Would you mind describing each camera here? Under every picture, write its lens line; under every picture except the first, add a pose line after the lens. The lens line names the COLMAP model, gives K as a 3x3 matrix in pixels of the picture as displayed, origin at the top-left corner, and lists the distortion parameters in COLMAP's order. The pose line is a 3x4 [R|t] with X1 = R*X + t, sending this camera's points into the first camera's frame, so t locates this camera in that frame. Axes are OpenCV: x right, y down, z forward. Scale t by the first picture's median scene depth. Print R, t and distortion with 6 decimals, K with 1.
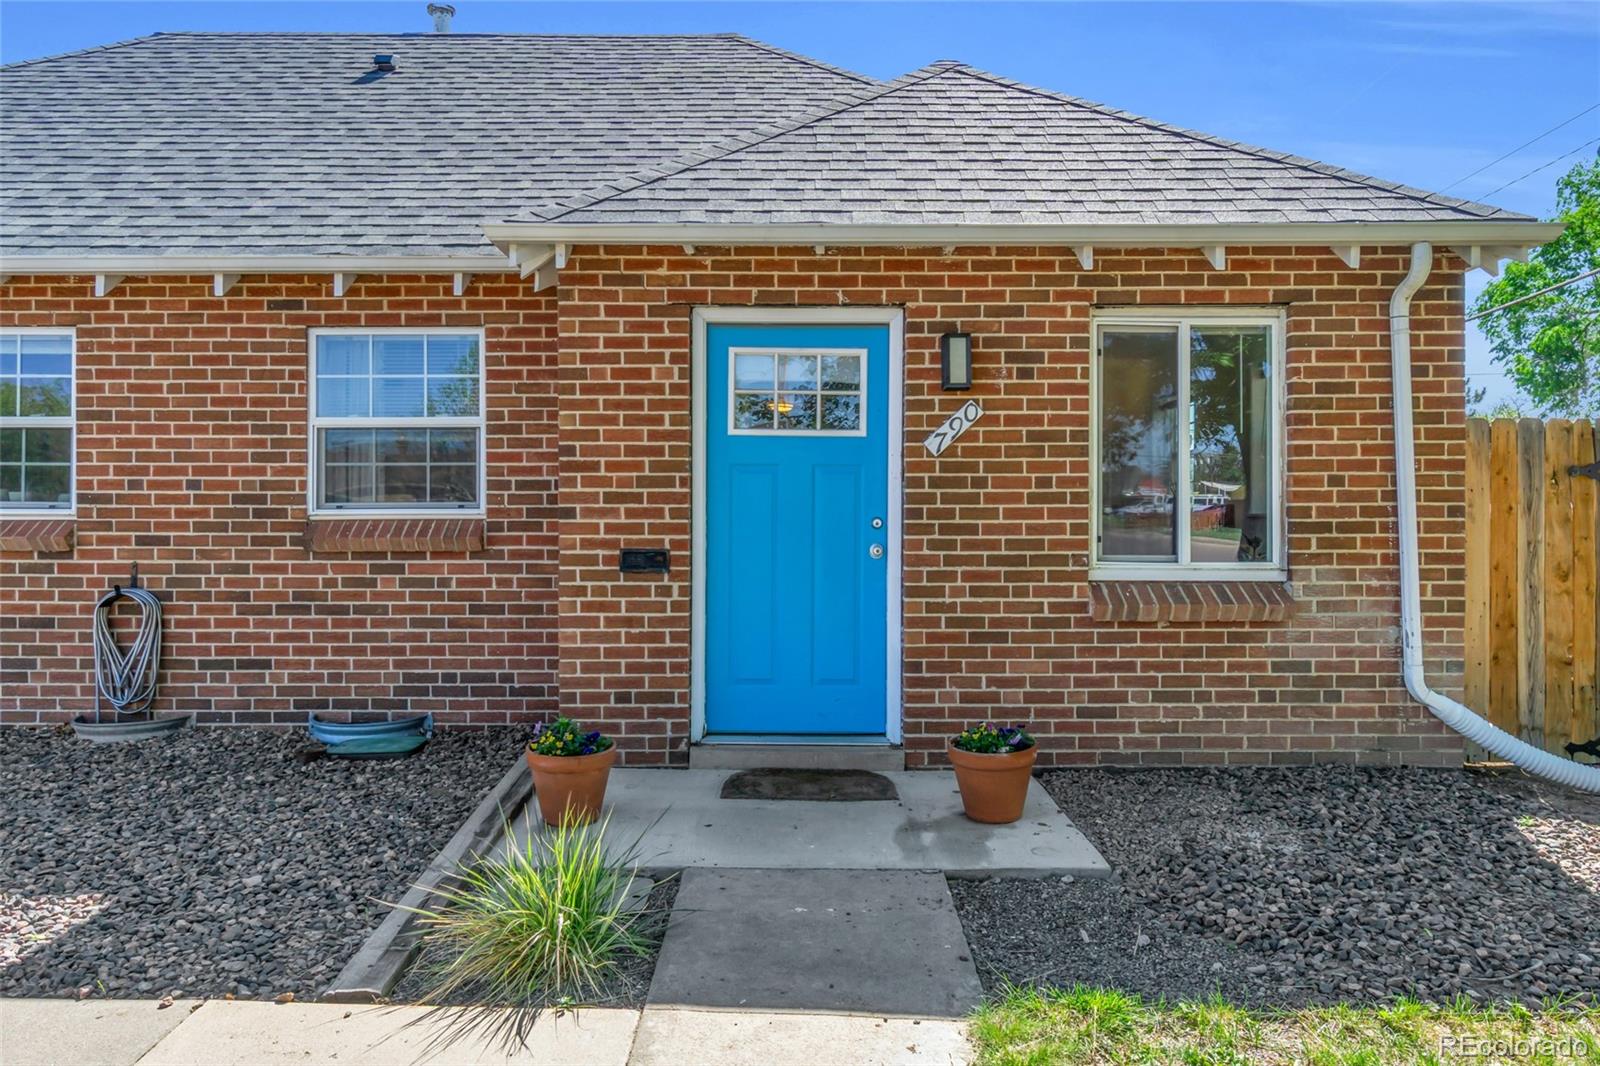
lens RADIAL K [[1052.6, 0, 799.1], [0, 1052.6, 515.0], [0, 0, 1]] dist [-0.003971, -0.000471]
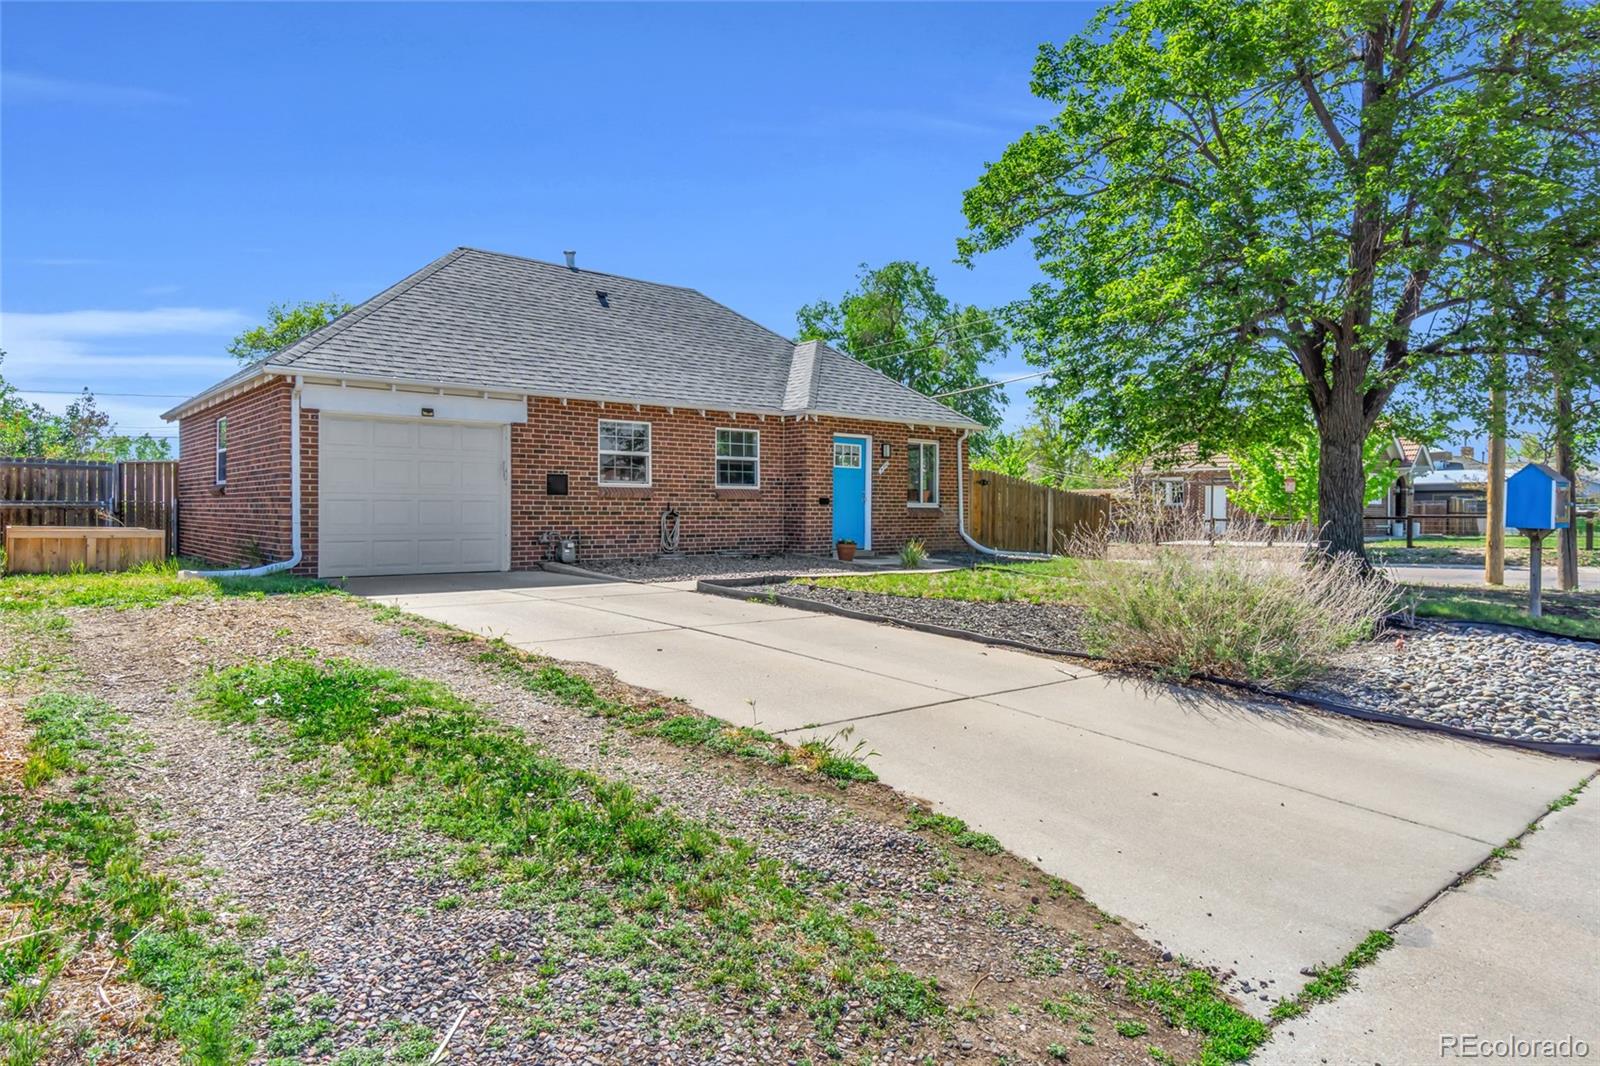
lens RADIAL K [[959.0, 0, 800.2], [0, 959.0, 515.7], [0, 0, 1]] dist [-0.017769, 0.000380]
pose [[0.756981, -0.001274, 0.653435, -2.386875], [-0.002295, 0.999987, 0.004608, 0.078697], [-0.653432, -0.004988, 0.756968, -1.468239]]
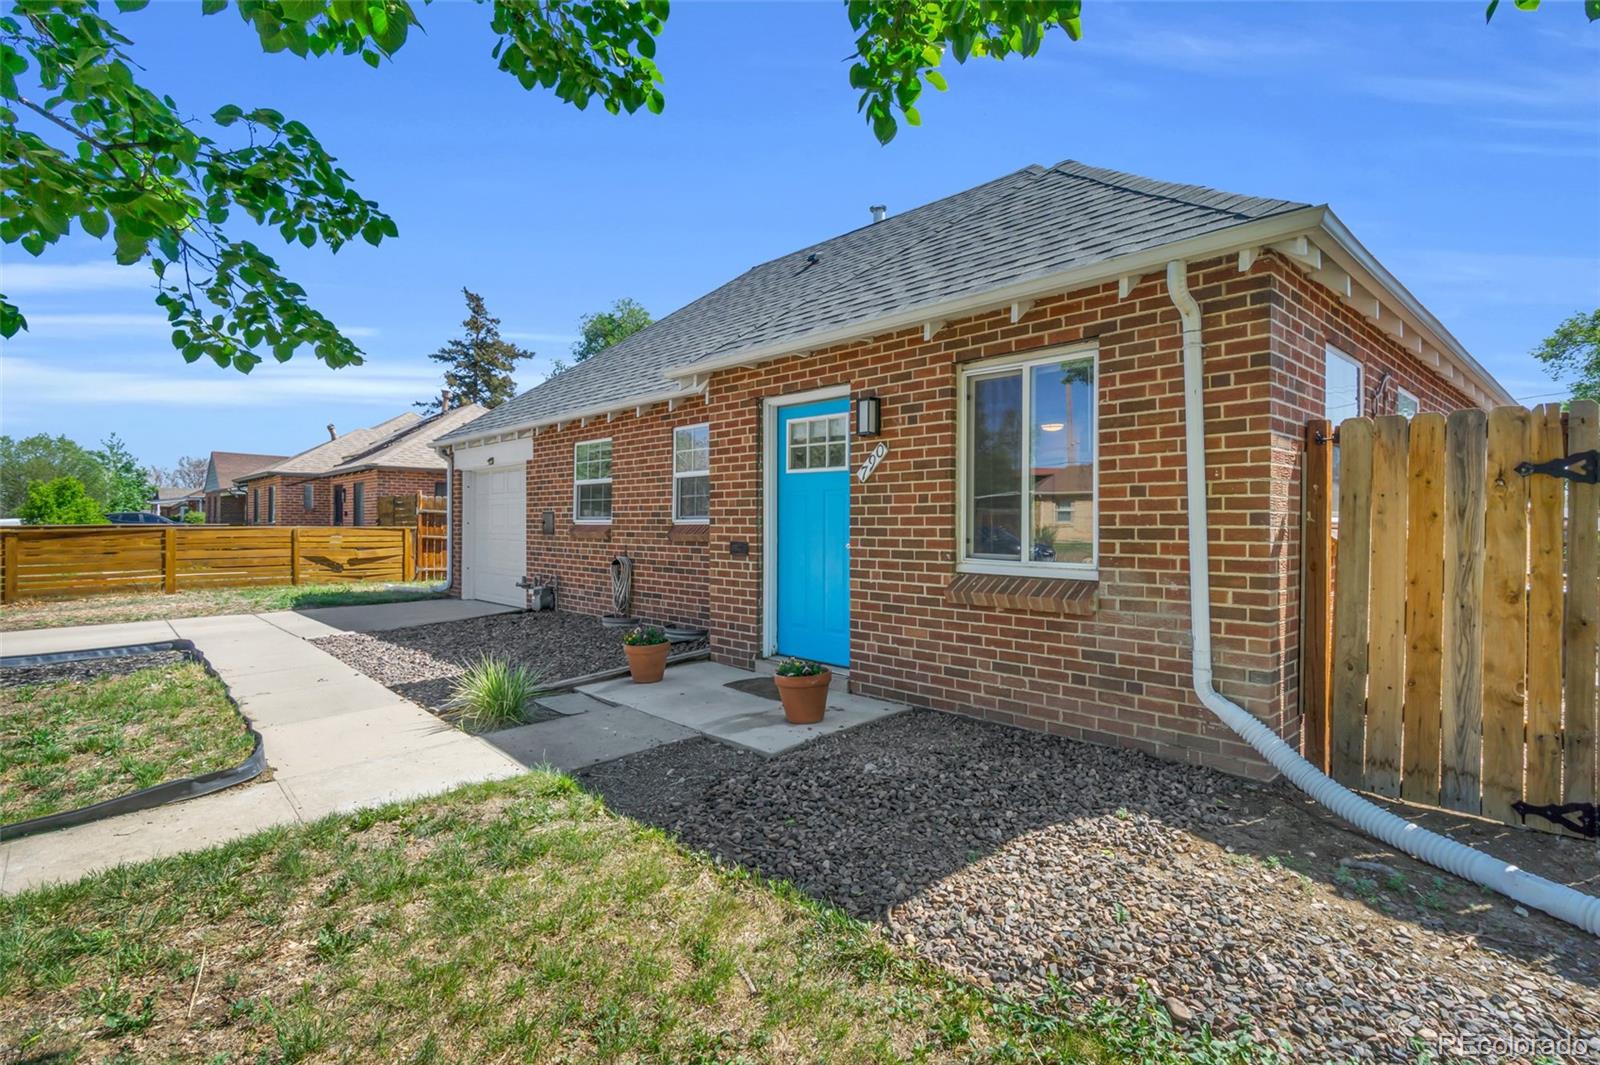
lens RADIAL K [[780.1, 0, 800.4], [0, 780.1, 520.0], [0, 0, 1]] dist [-0.002526, -0.000432]
pose [[0.685878, -0.002075, -0.727713, 0.858882], [-0.000461, 0.999994, -0.003286, 0.000307], [0.727716, 0.002589, 0.685873, 0.189456]]
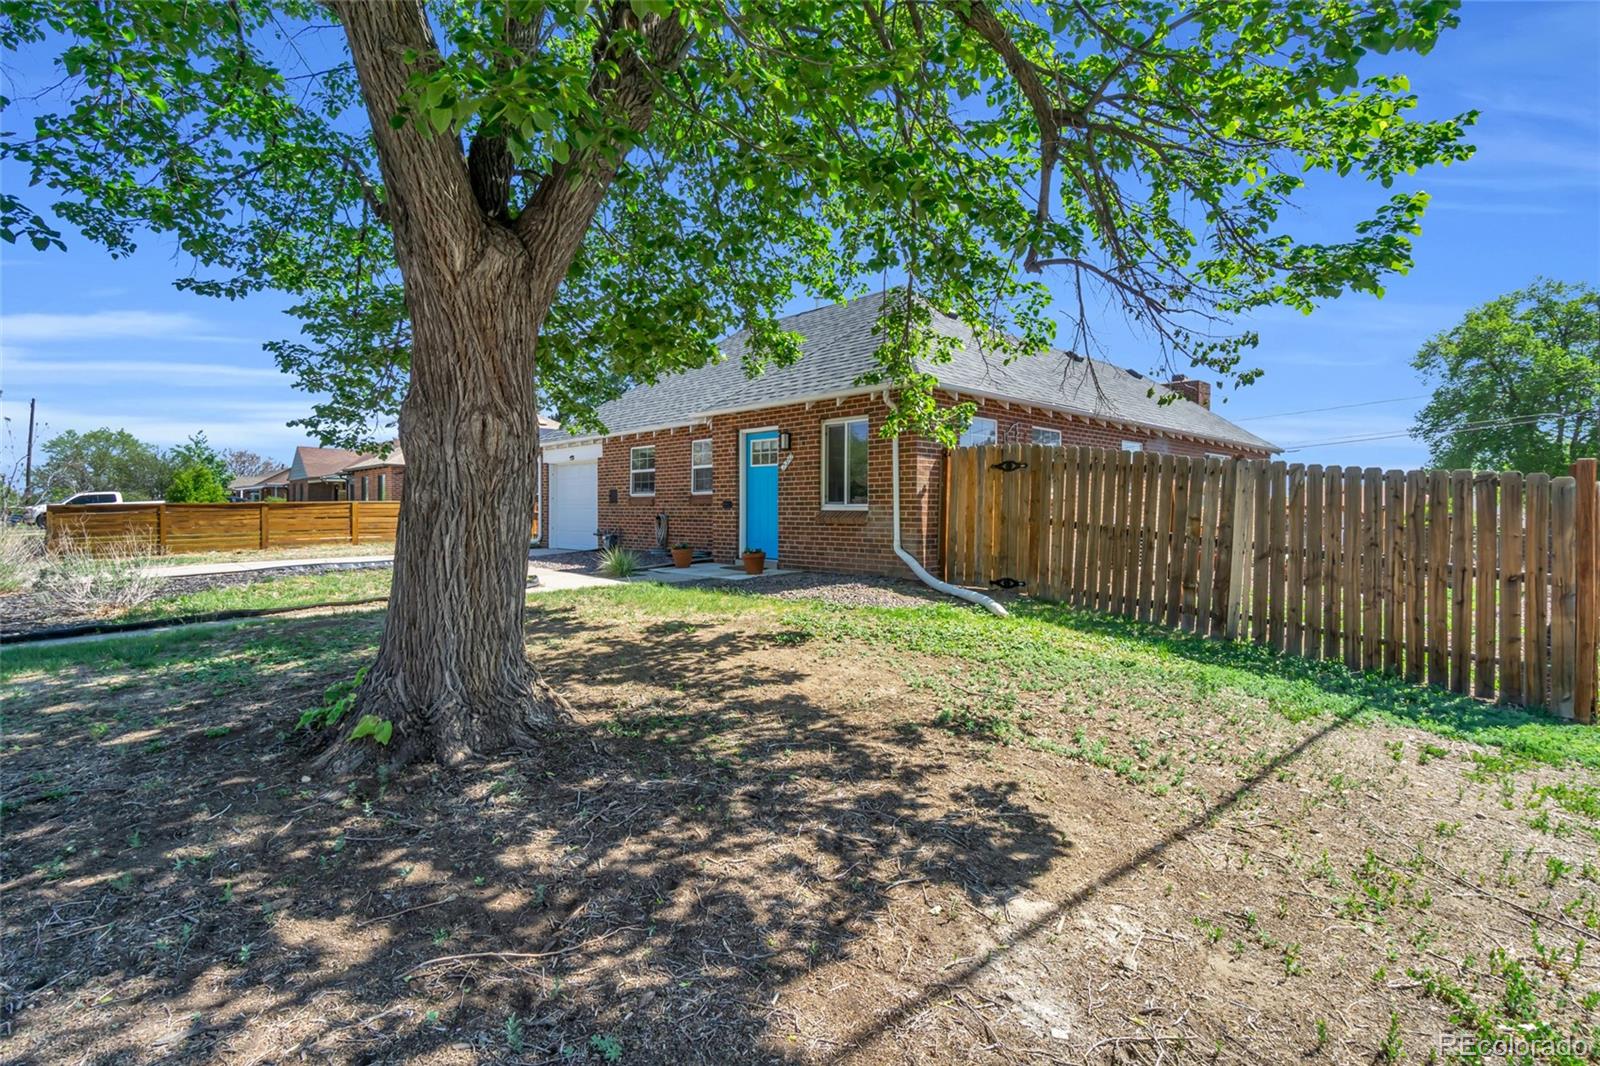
lens RADIAL K [[755.4, 0, 800.0], [0, 755.4, 533.0], [0, 0, 1]] dist [-0.014887, -0.000068]
pose [[0.688388, 0.021574, -0.725022, 1.823146], [-0.000857, 0.999581, 0.028930, 0.064768], [0.725342, -0.019294, 0.688118, -0.541882]]
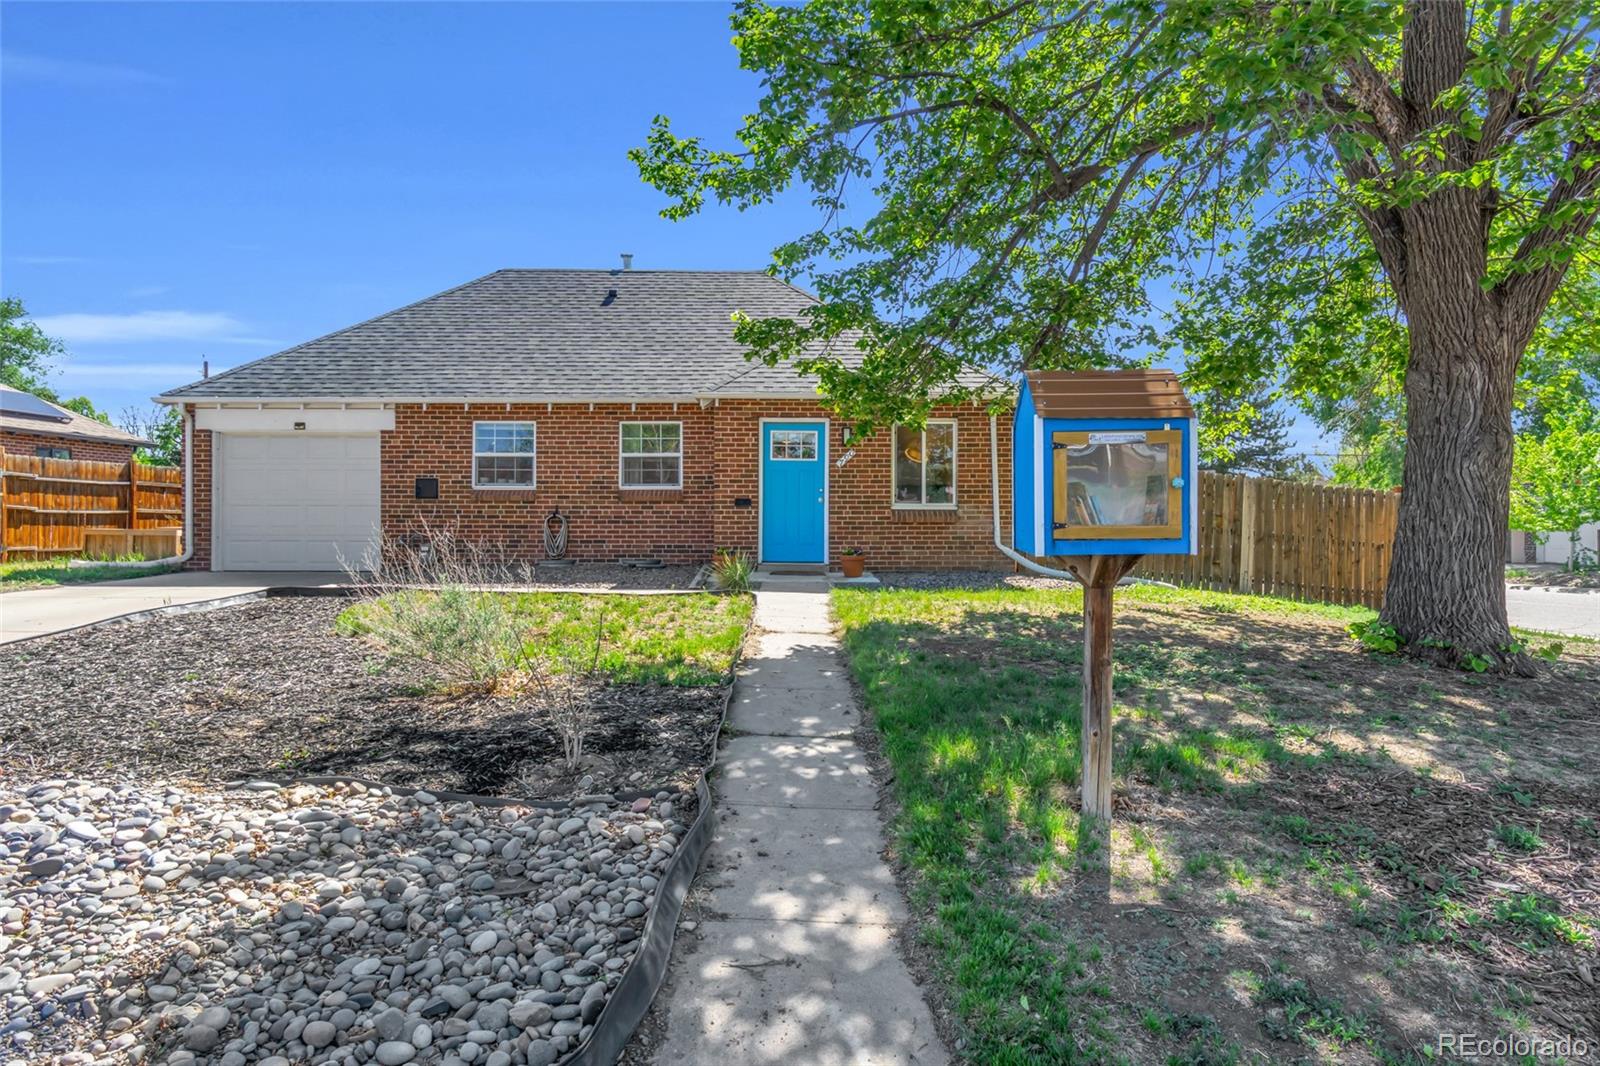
lens RADIAL K [[881.3, 0, 802.2], [0, 881.3, 508.0], [0, 0, 1]] dist [0.000229, -0.000182]
pose [[0.999985, 0.001356, 0.005373, 0.008840], [-0.001324, 0.999982, -0.005925, 0.074353], [-0.005381, 0.005917, 0.999968, -1.512505]]
